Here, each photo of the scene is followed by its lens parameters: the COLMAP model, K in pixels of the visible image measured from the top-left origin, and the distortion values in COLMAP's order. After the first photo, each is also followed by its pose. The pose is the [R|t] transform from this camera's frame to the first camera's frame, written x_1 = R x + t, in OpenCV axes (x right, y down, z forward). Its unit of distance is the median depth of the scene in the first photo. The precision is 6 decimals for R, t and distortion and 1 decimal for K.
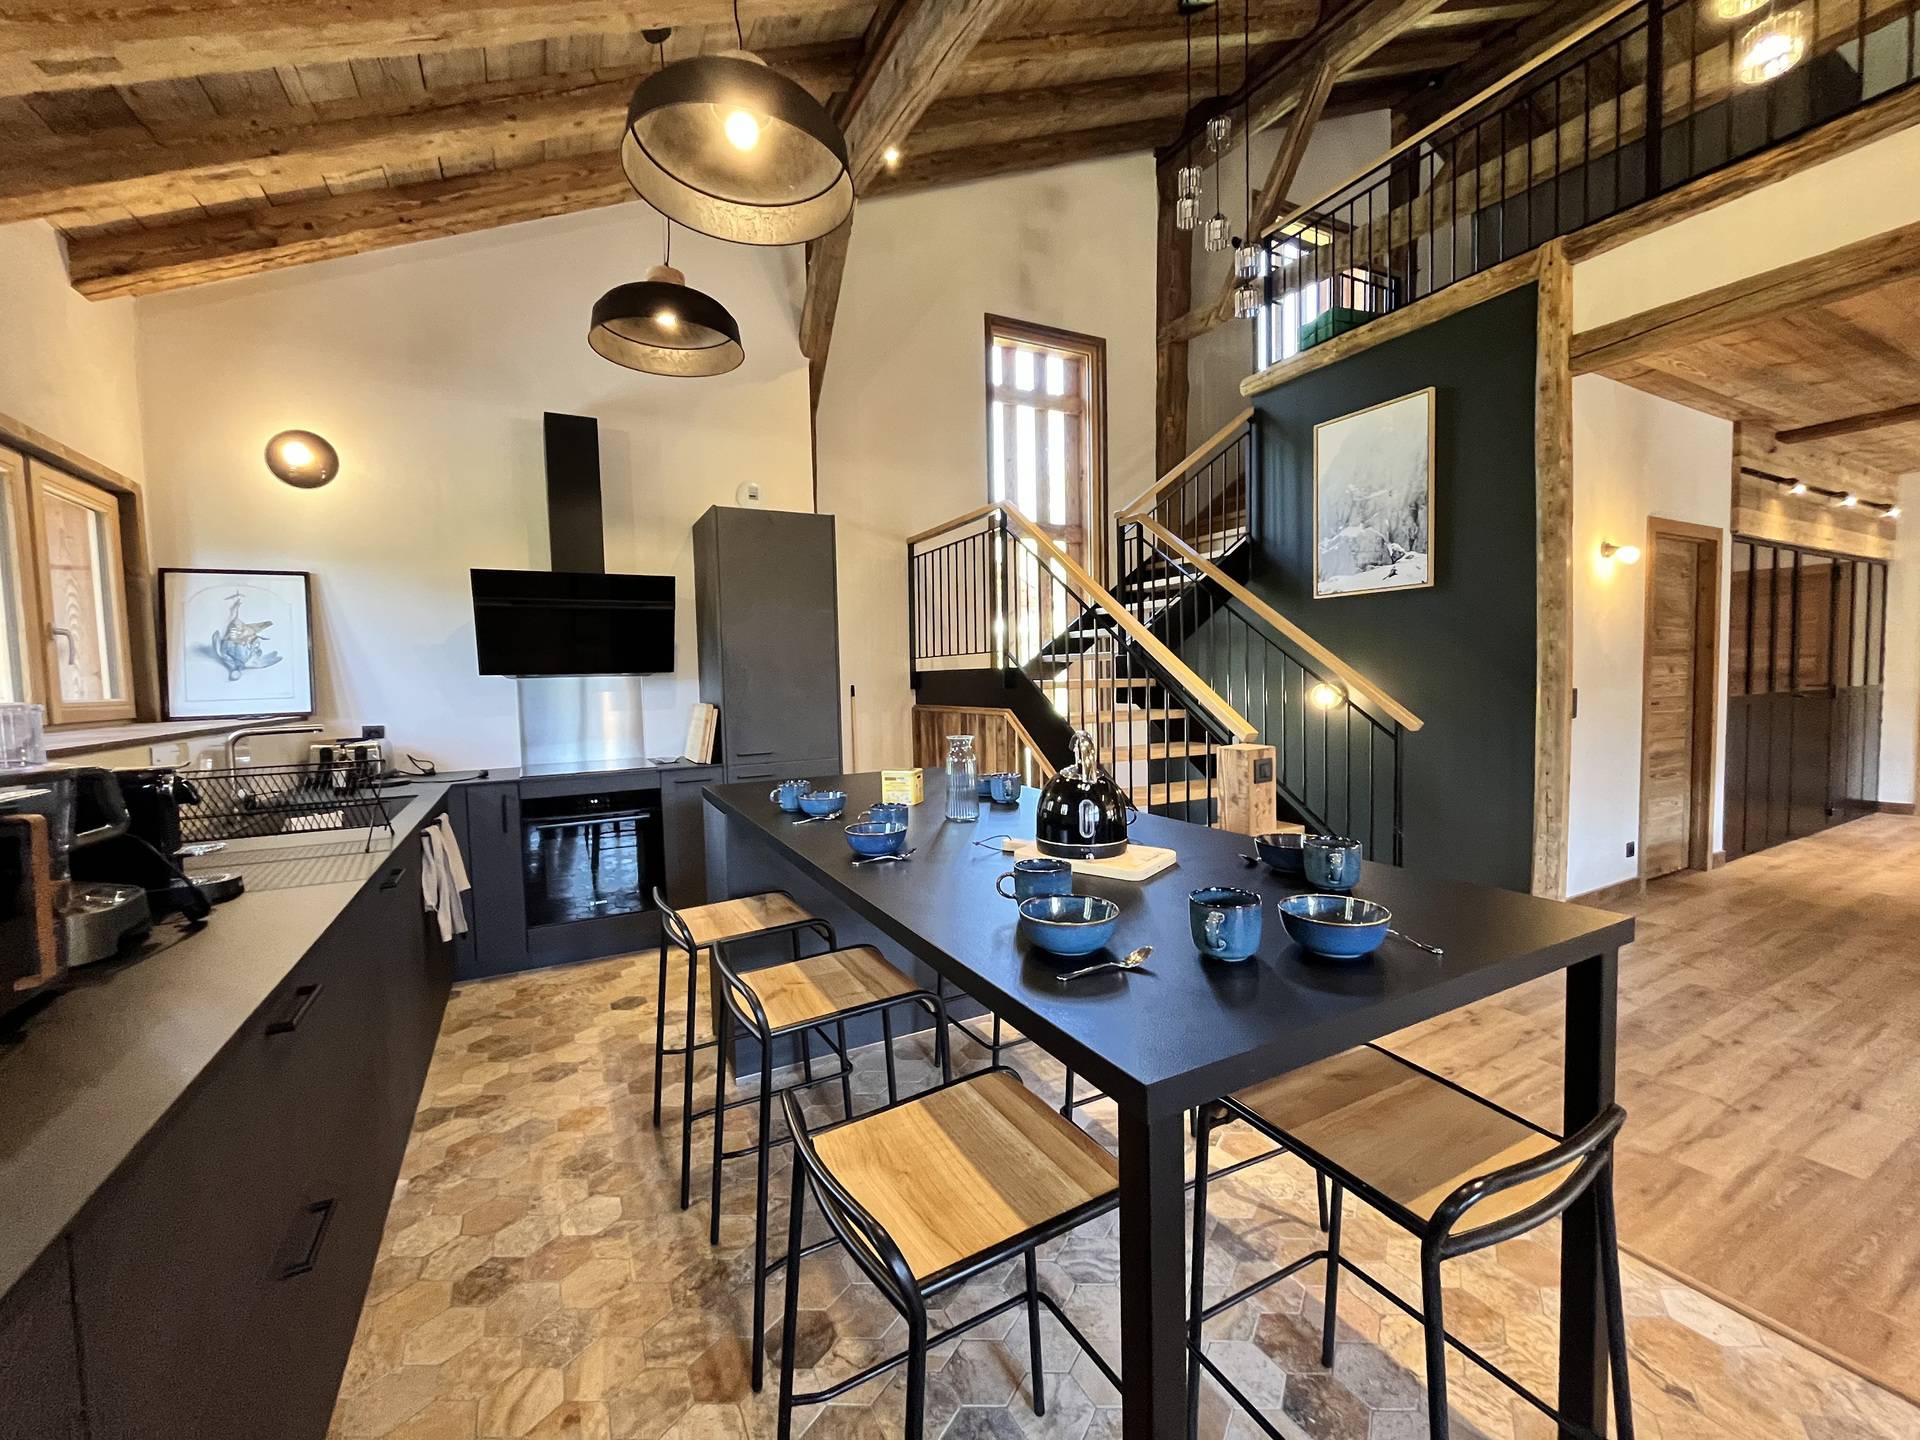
lens RADIAL K [[774.2, 0, 954.2], [0, 774.2, 721.0], [0, 0, 1]] dist [-0.000940, -0.001140]
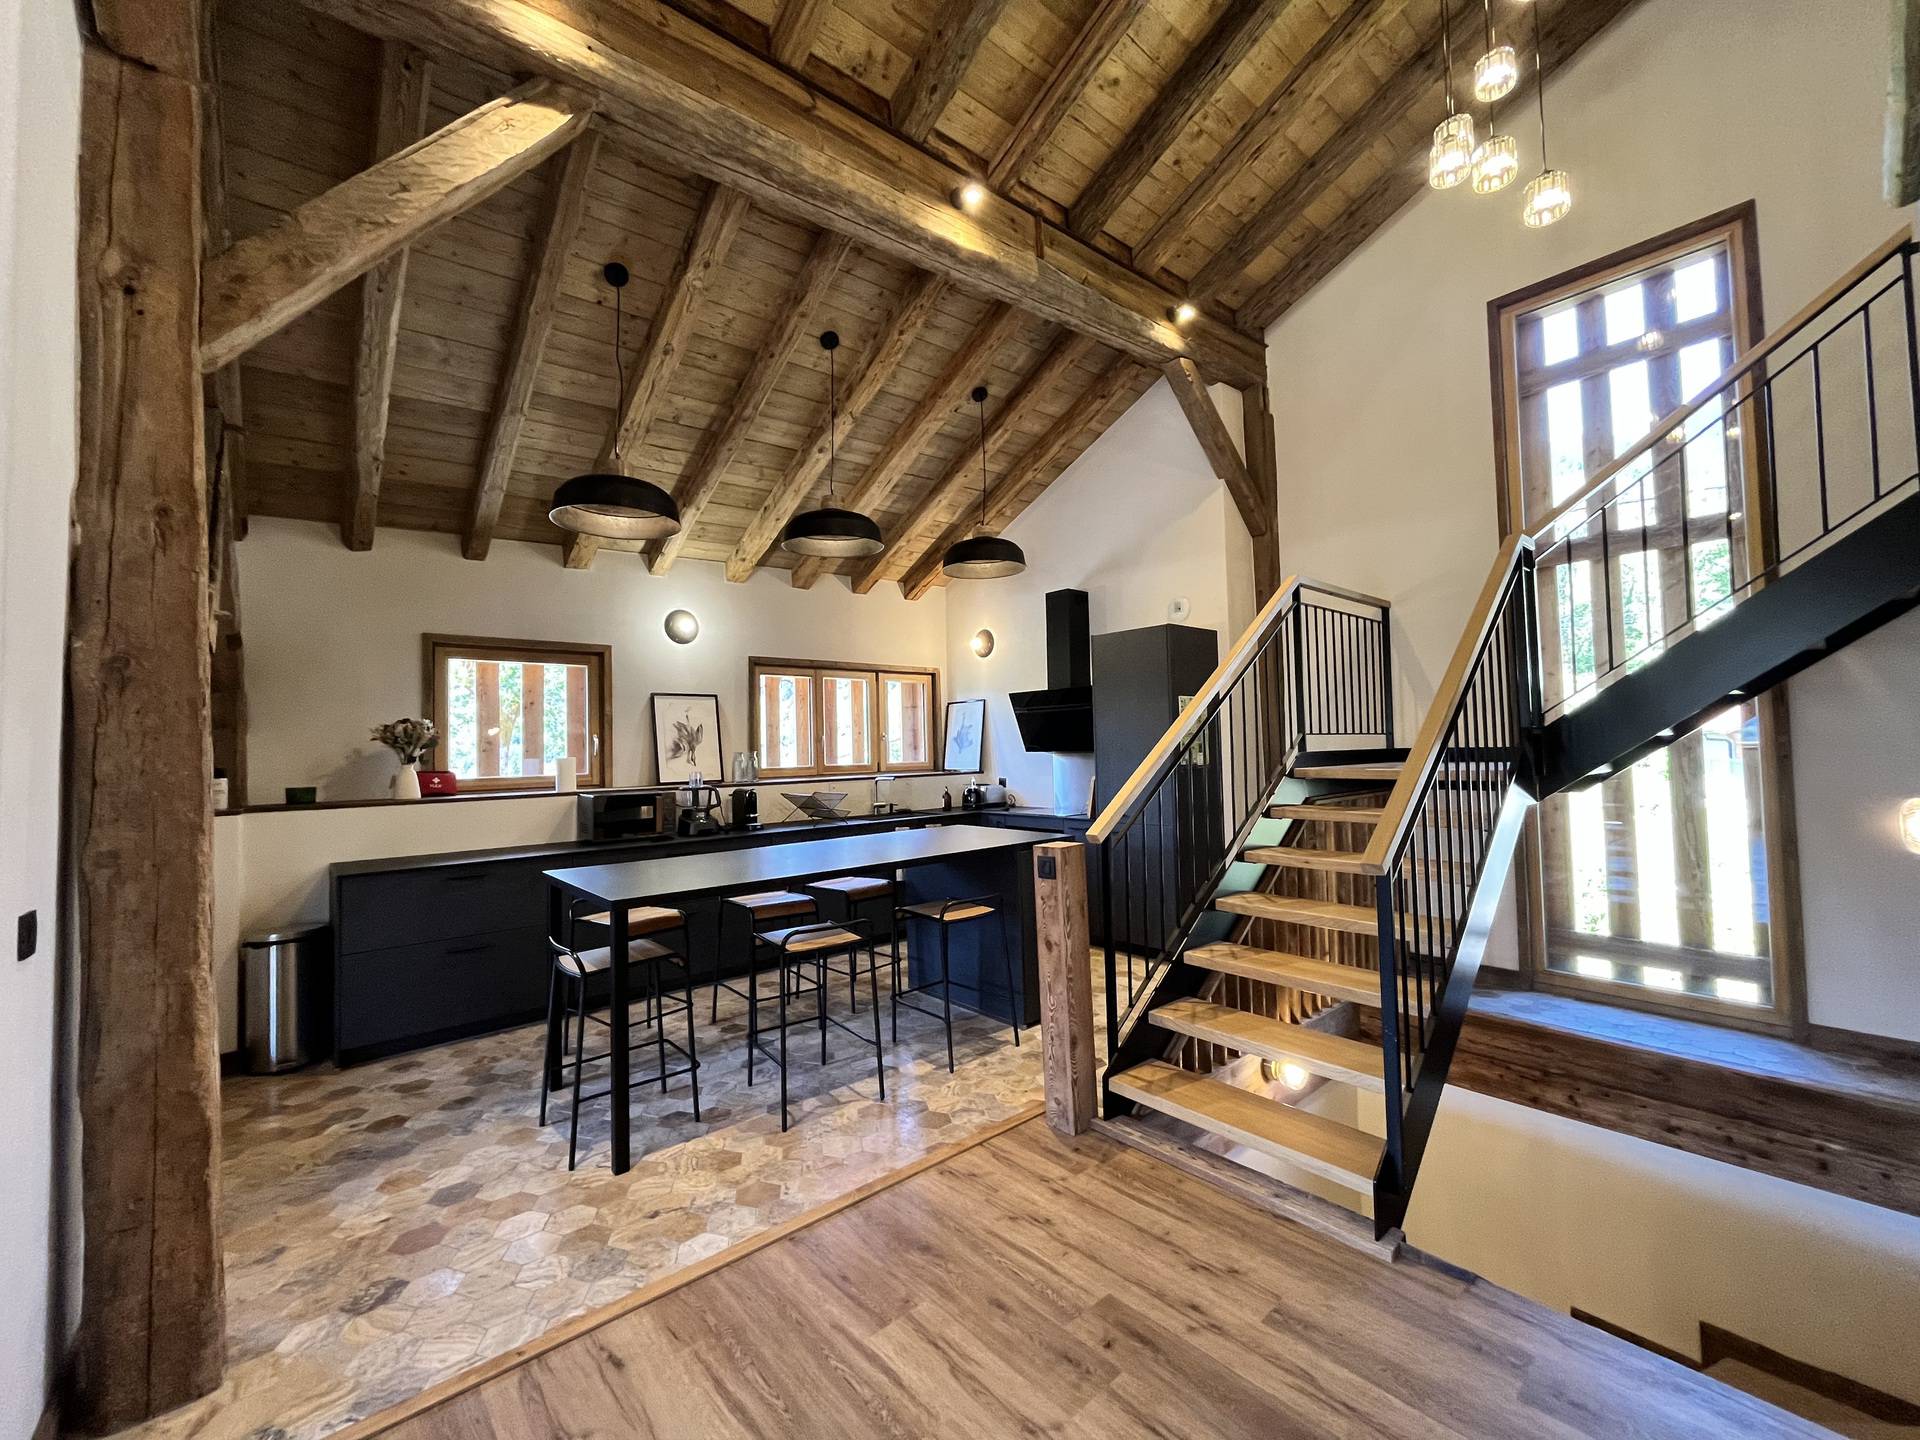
lens RADIAL K [[774.2, 0, 954.2], [0, 774.2, 721.0], [0, 0, 1]] dist [-0.000940, -0.001140]
pose [[0.218981, -0.017402, -0.975574, 1.099628], [-0.037204, 0.998965, -0.026171, -0.083336], [0.975020, 0.042026, 0.218107, 0.483377]]
